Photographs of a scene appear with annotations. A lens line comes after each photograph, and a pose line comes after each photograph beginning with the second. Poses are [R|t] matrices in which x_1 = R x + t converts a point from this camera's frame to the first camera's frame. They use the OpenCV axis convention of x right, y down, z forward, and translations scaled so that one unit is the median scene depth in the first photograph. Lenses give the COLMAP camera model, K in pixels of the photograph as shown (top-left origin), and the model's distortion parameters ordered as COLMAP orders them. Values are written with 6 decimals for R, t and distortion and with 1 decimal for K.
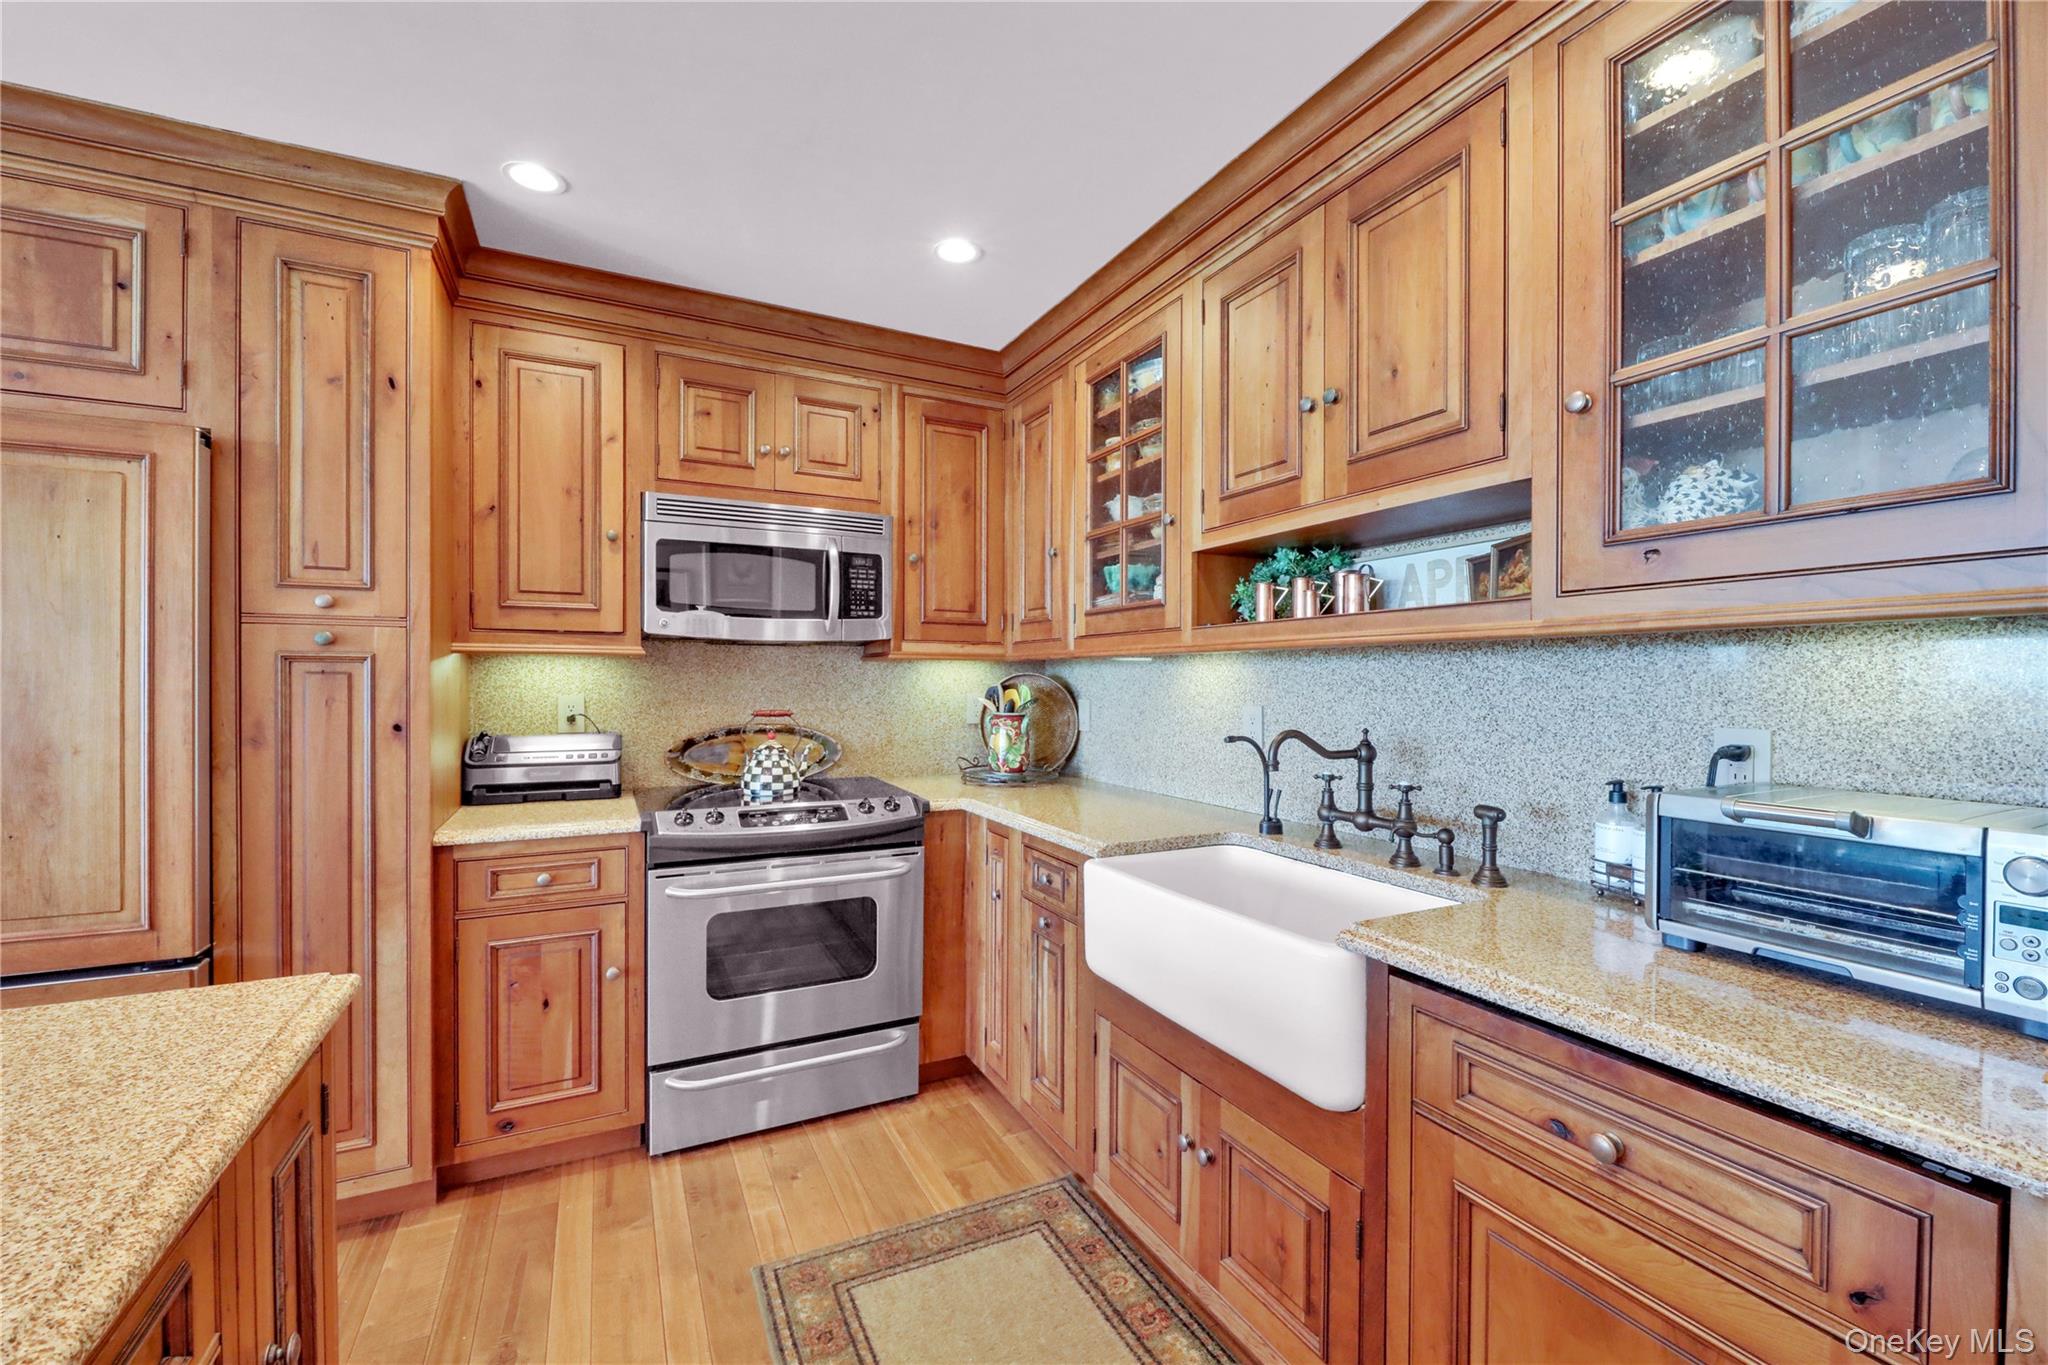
lens RADIAL K [[845.0, 0, 1024.0], [0, 845.0, 682.5], [0, 0, 1]] dist [0.000388, -0.003897]
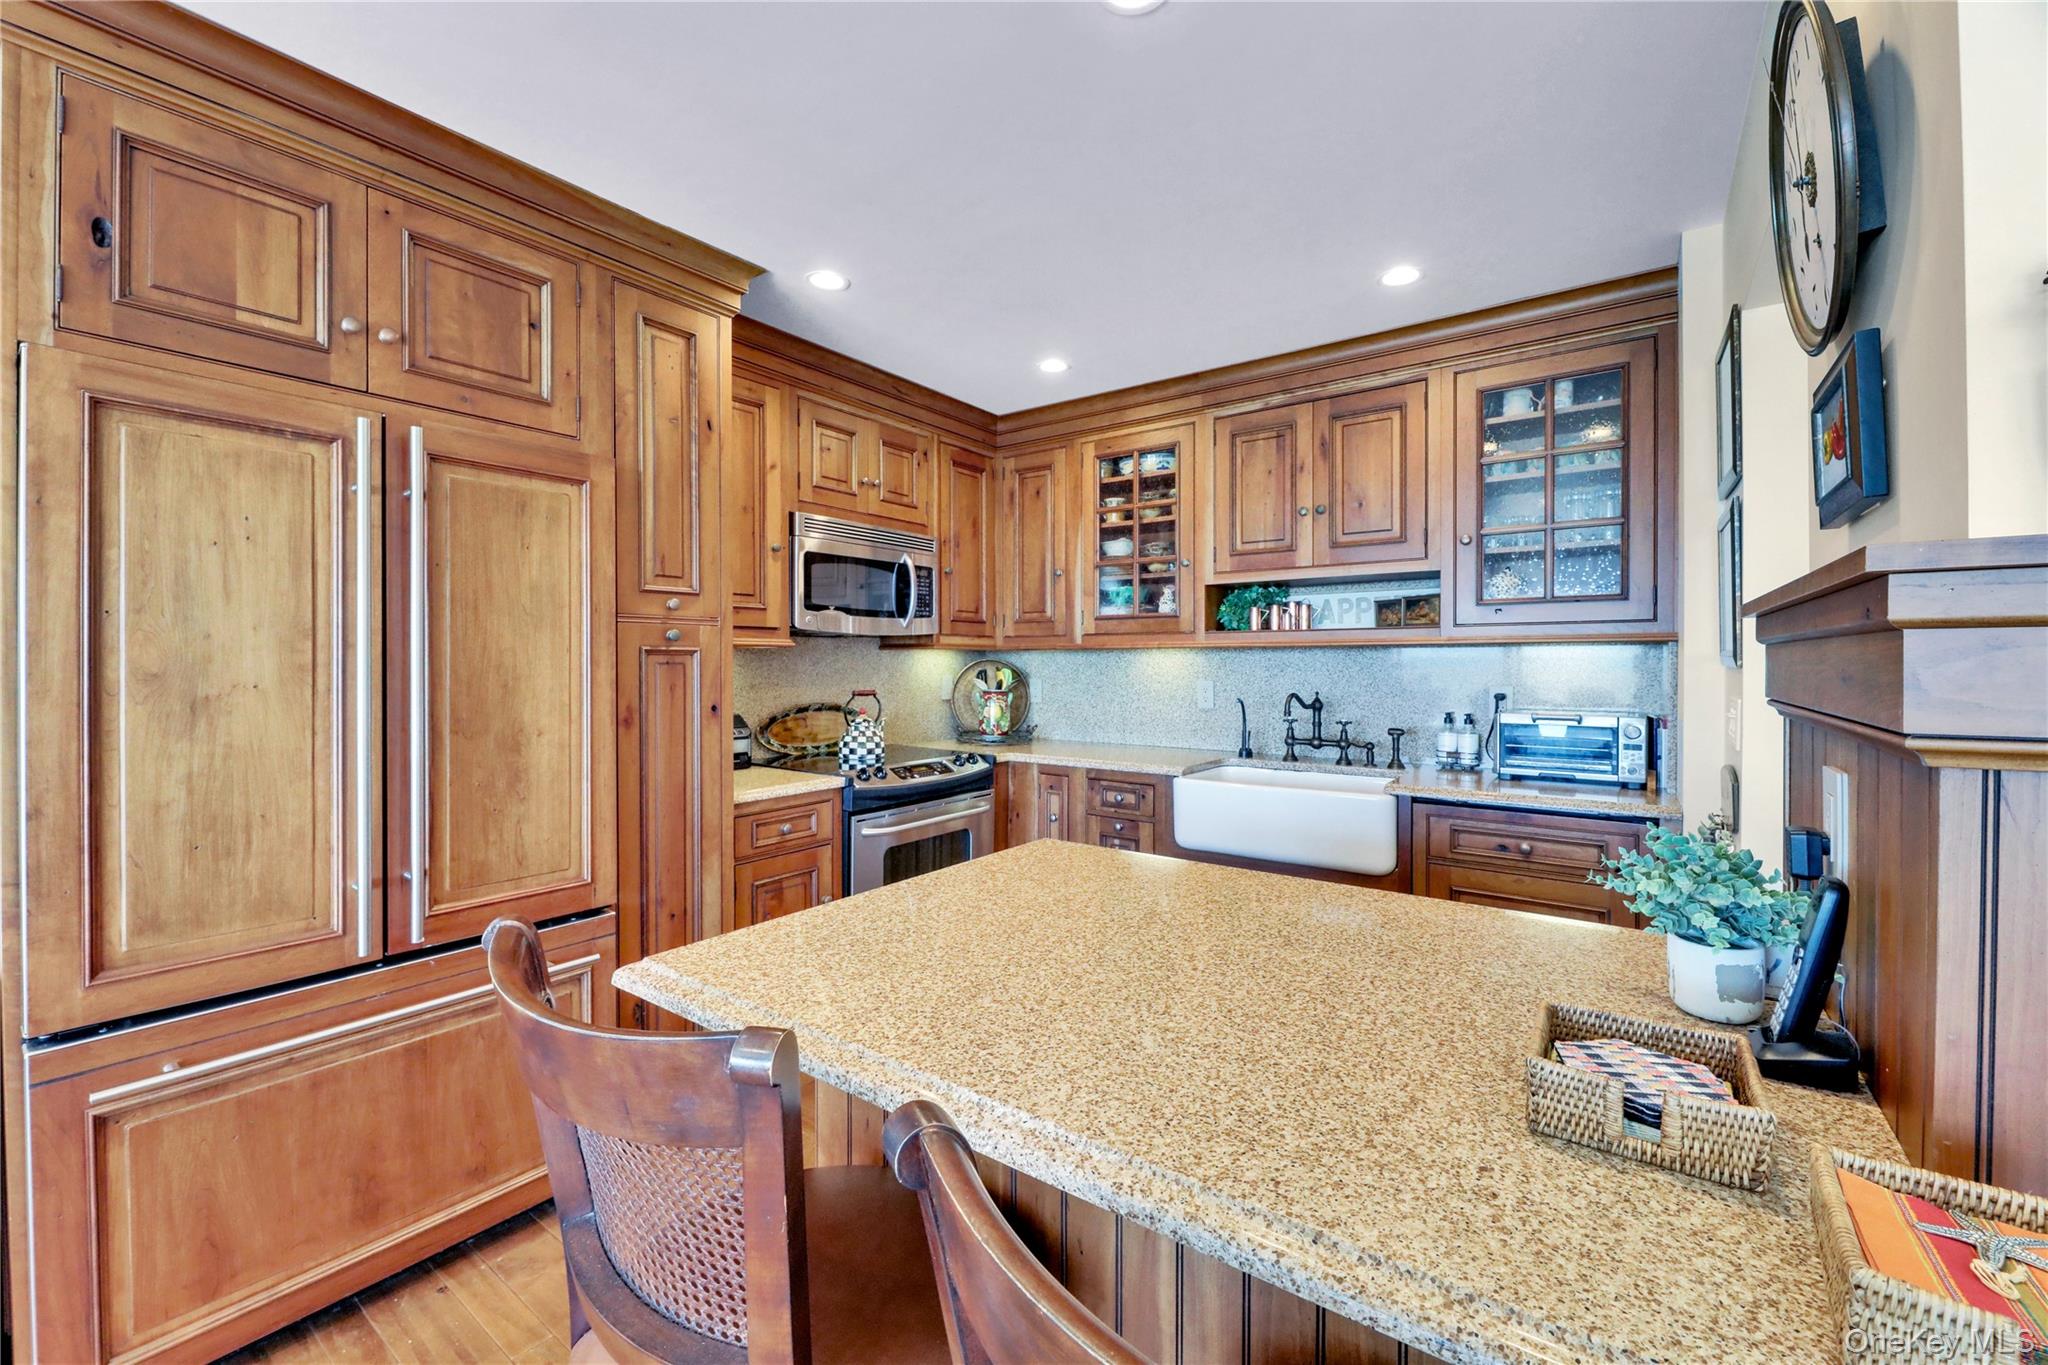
lens RADIAL K [[843.5, 0, 1026.0], [0, 843.5, 662.4], [0, 0, 1]] dist [0.000189, -0.000027]
pose [[0.890421, -0.005069, 0.455110, -0.894935], [0.005251, 0.999986, 0.000865, -0.011392], [-0.455107, 0.001619, 0.890435, -0.290397]]
